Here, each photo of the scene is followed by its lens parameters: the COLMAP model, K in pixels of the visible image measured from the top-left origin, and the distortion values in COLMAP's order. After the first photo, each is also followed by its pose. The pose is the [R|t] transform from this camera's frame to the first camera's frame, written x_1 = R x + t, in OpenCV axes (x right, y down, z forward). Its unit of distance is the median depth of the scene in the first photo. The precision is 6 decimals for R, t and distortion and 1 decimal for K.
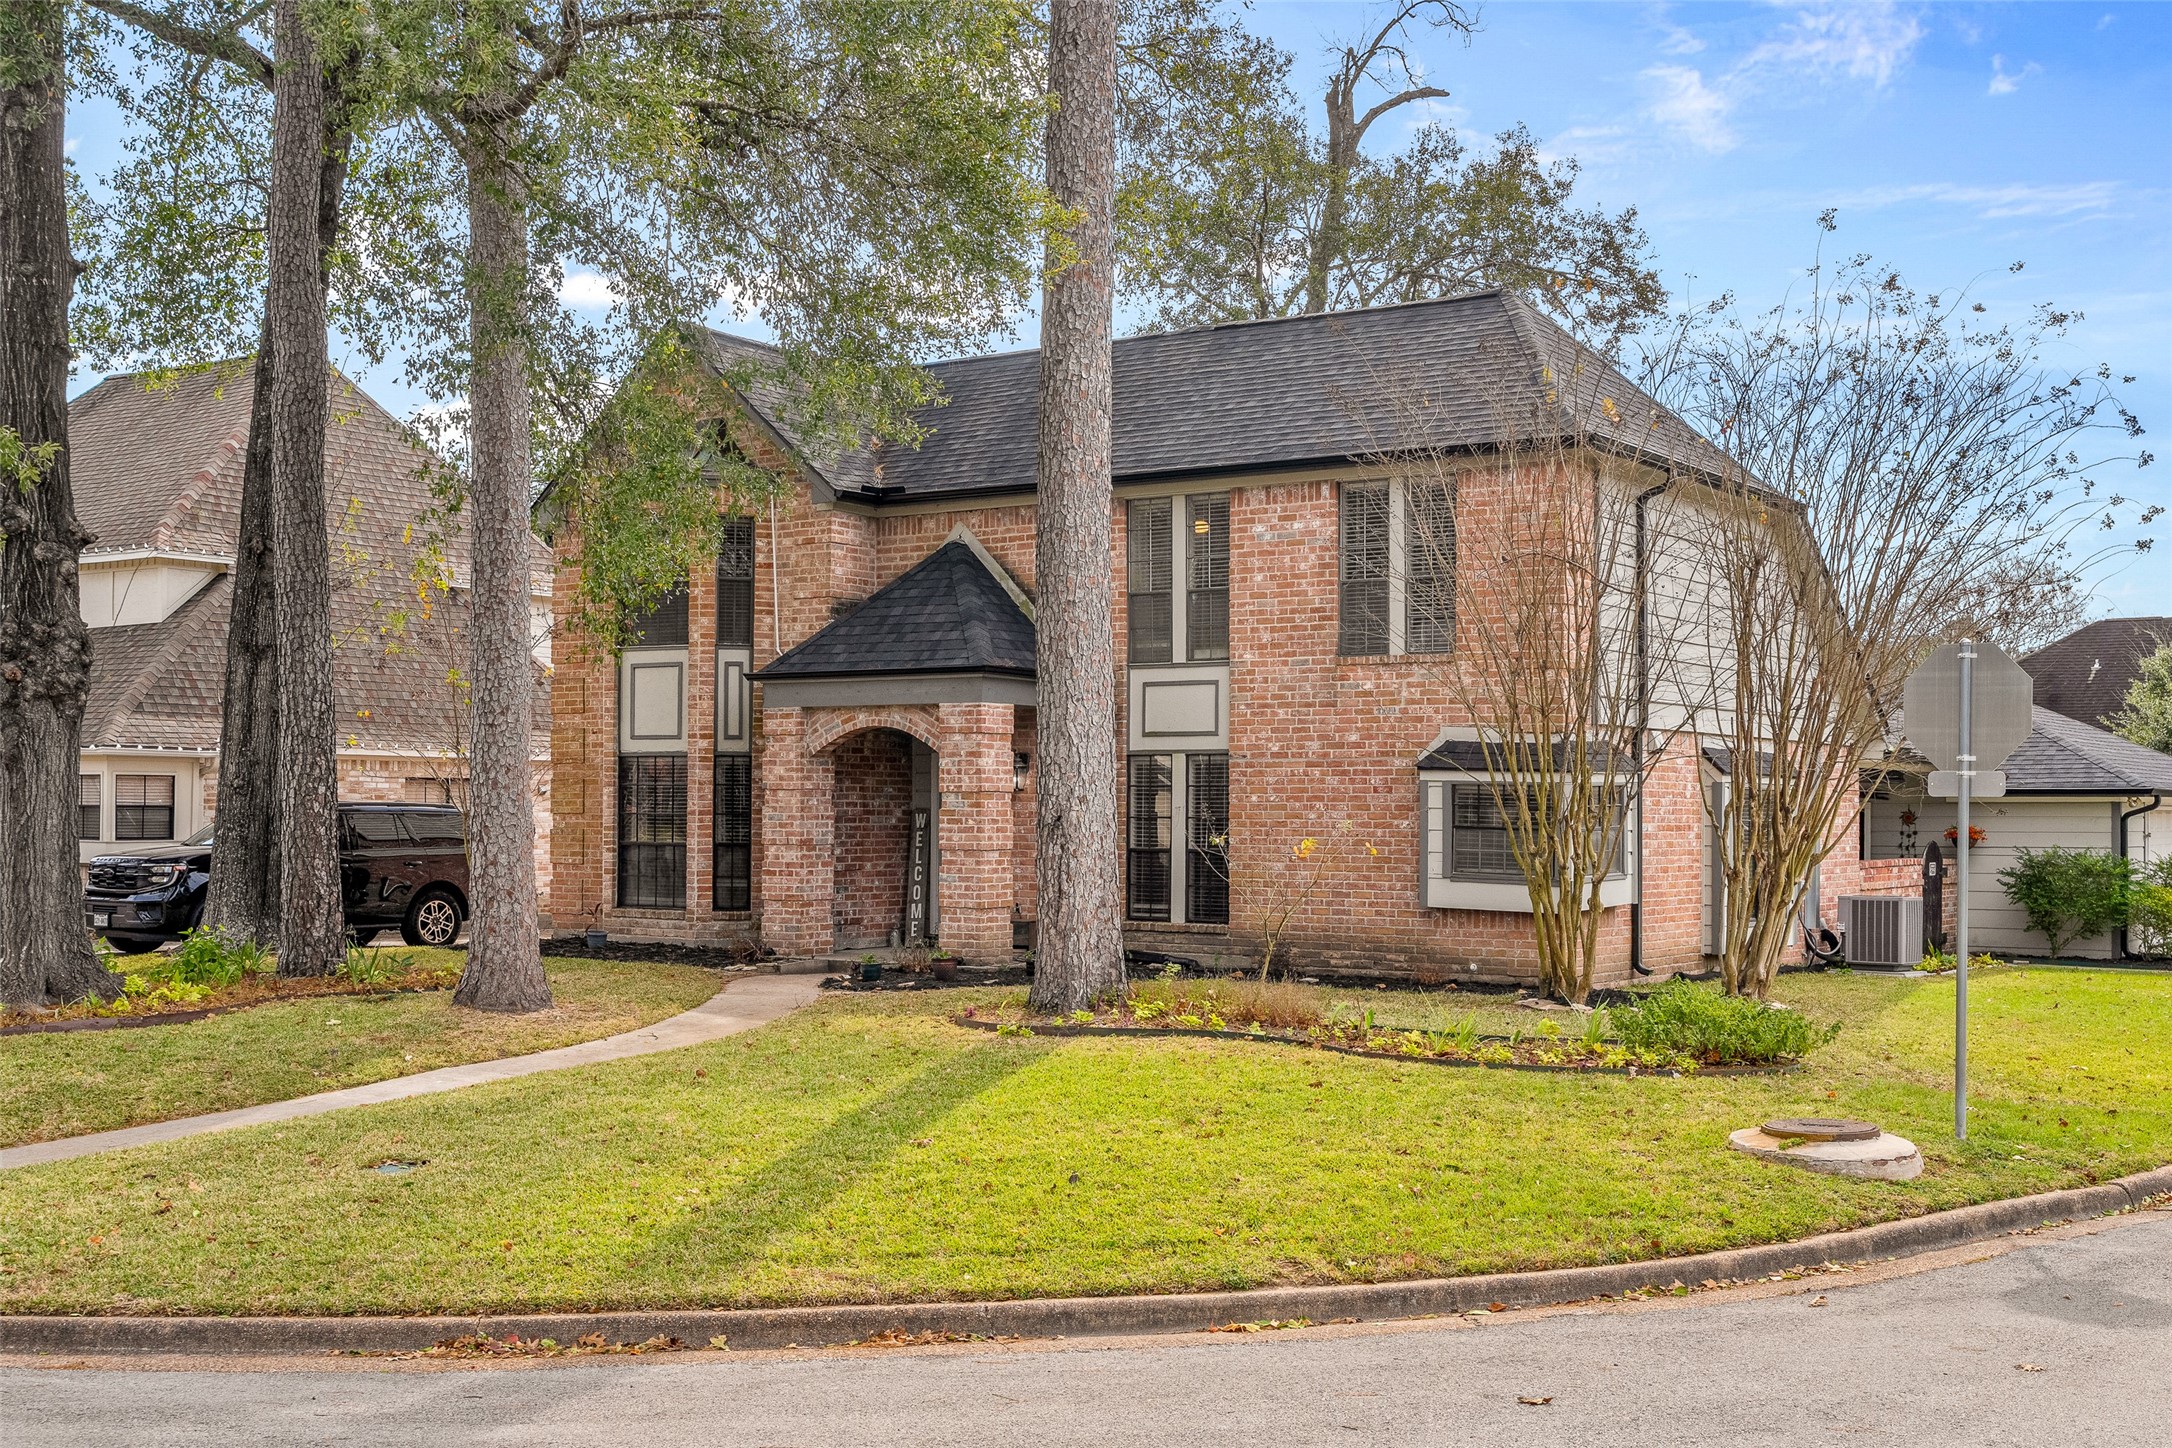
lens RADIAL K [[2273.4, 0, 1088.3], [0, 2273.4, 728.3], [0, 0, 1]] dist [-0.025320, 0.000000]
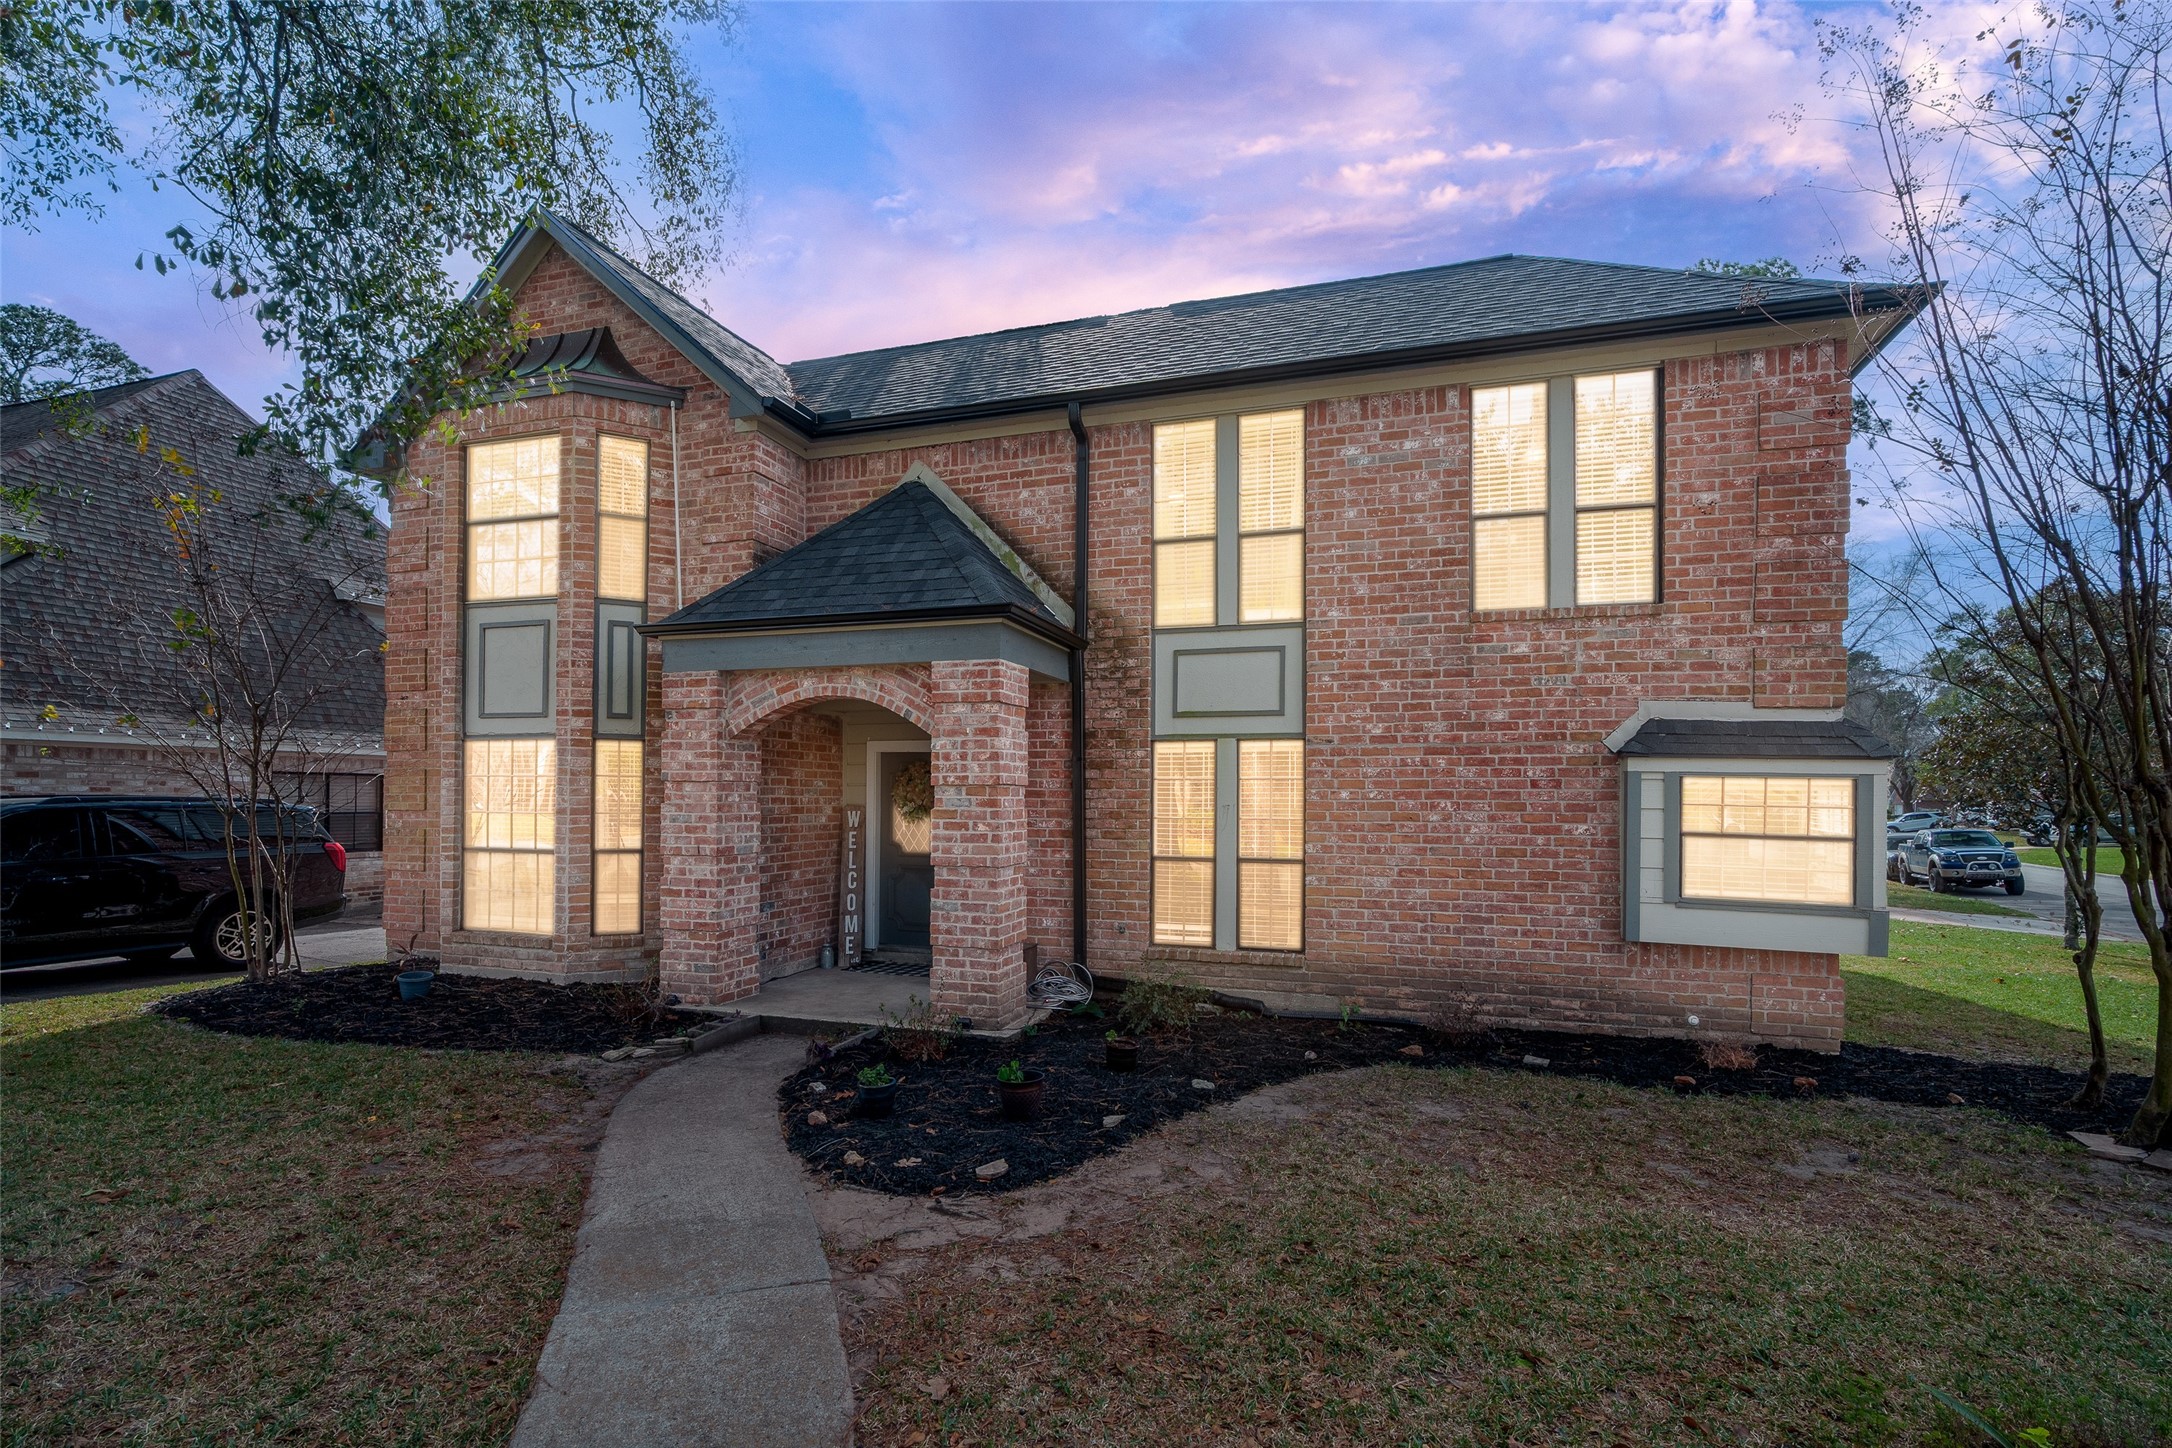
lens RADIAL K [[975.7, 0, 1084.8], [0, 975.7, 784.1], [0, 0, 1]] dist [-0.014239, 0.007014]
pose [[0.959664, 0.004396, 0.281115, -0.103484], [-0.010787, 0.999717, 0.021192, 0.020260], [-0.280943, -0.023369, 0.959440, 0.678166]]
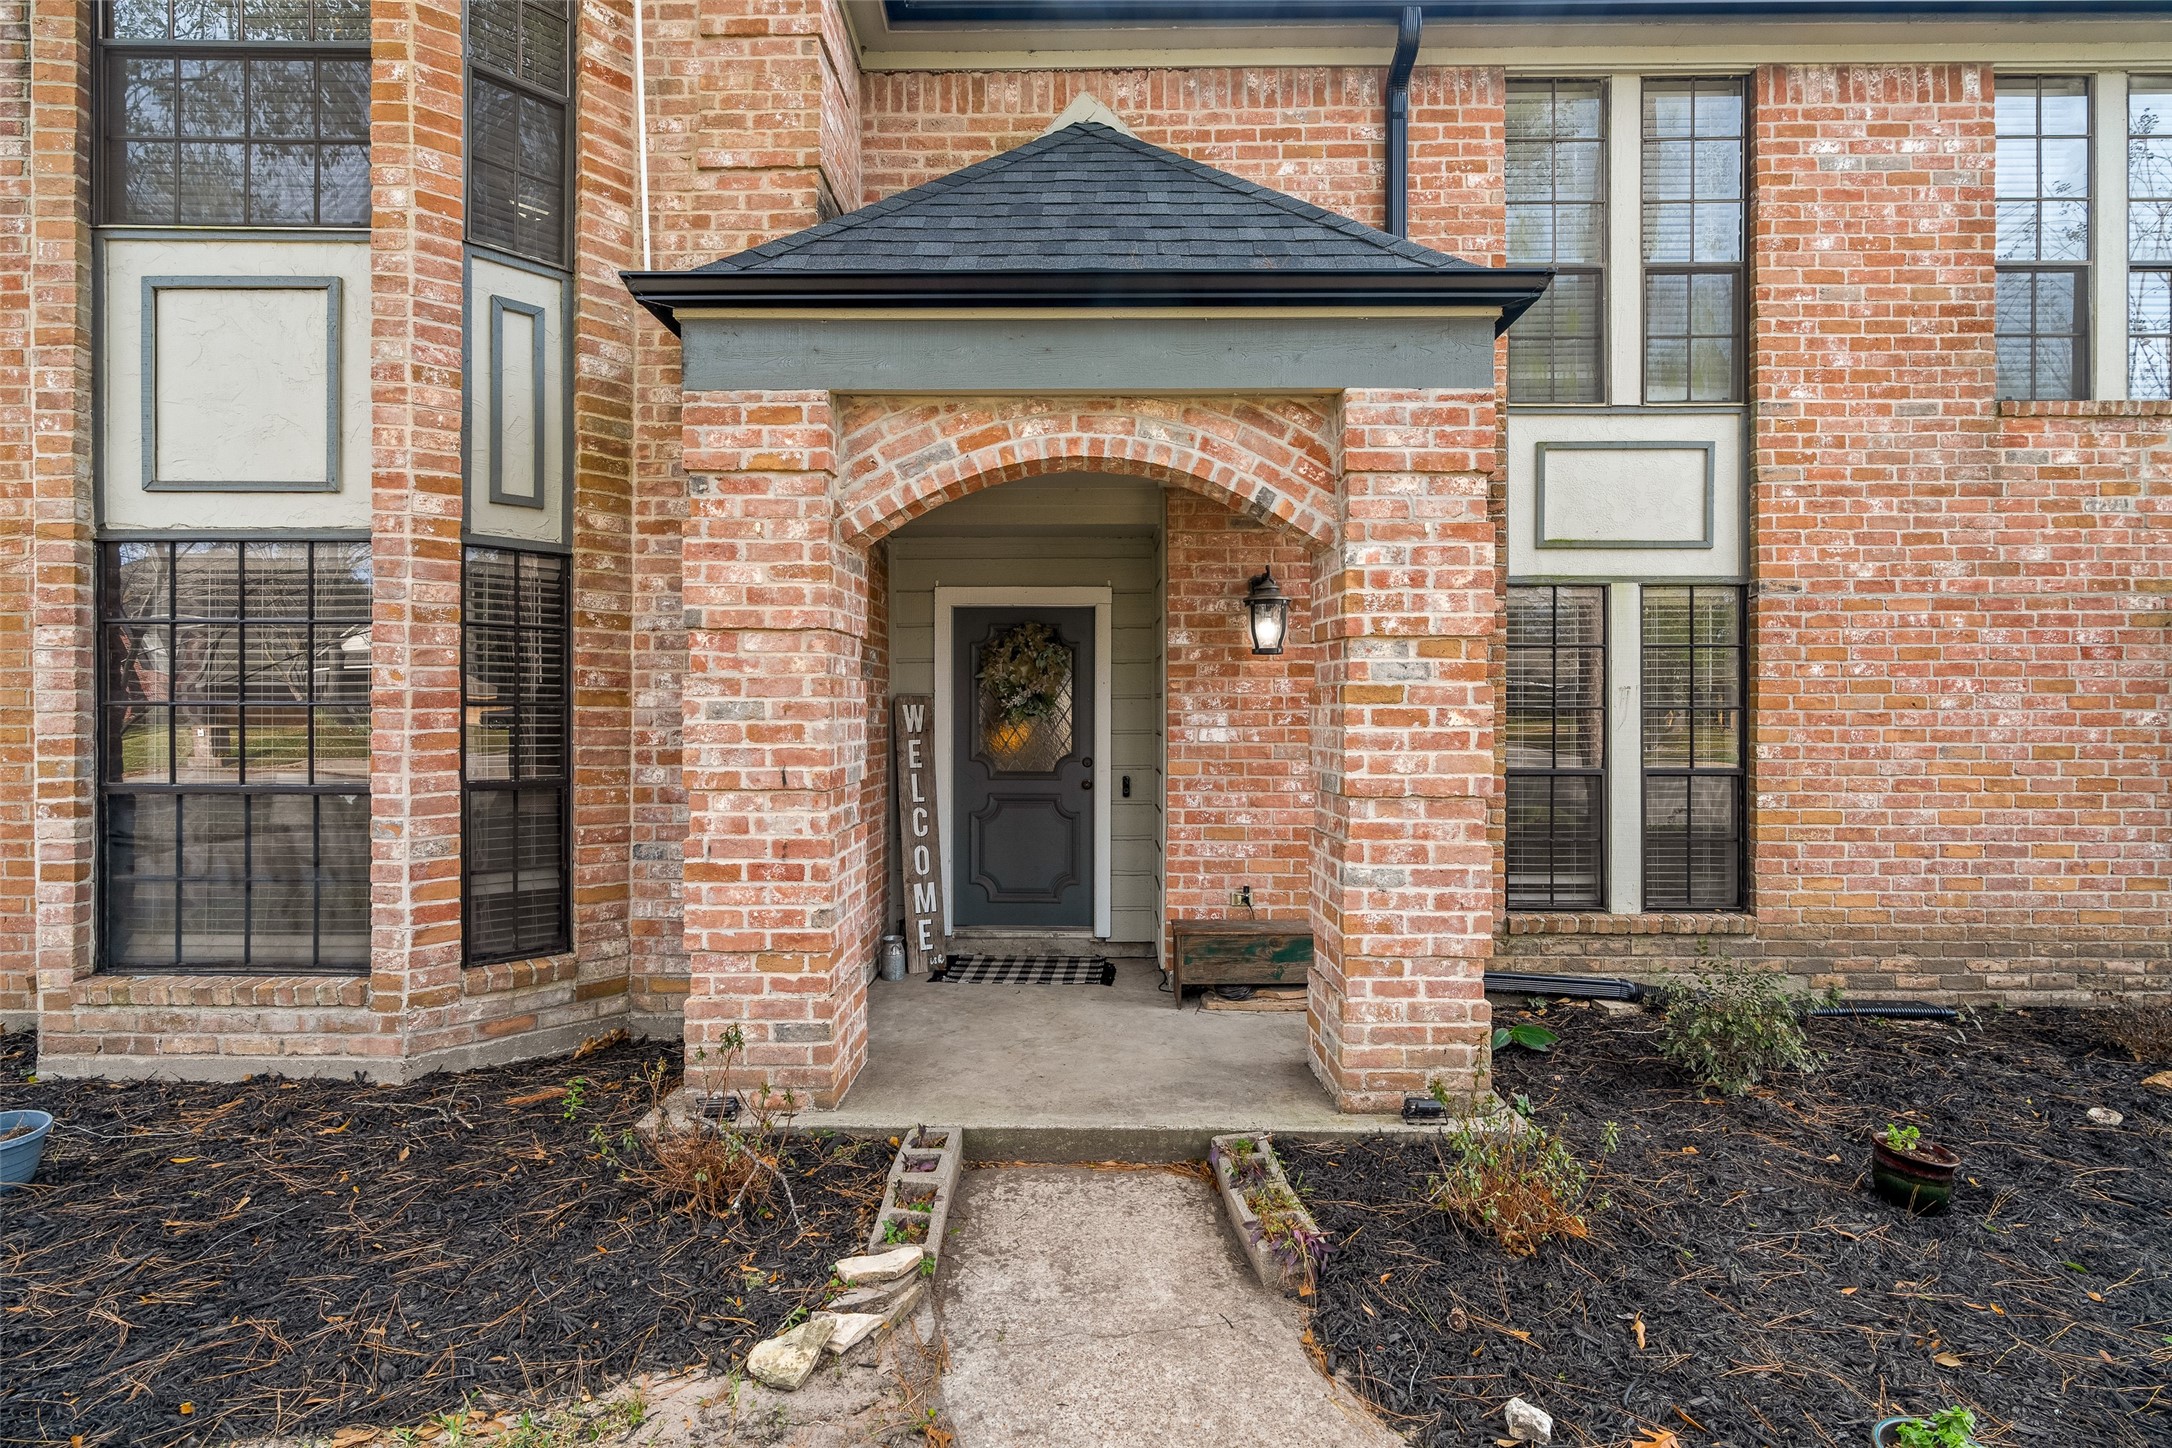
lens RADIAL K [[975.7, 0, 1084.3], [0, 975.7, 709.9], [0, 0, 1]] dist [-0.014239, 0.007014]
pose [[0.831512, -0.001878, 0.555504, -0.181068], [-0.016681, 0.999459, 0.028347, 0.035152], [-0.555256, -0.032837, 0.831031, 0.876926]]
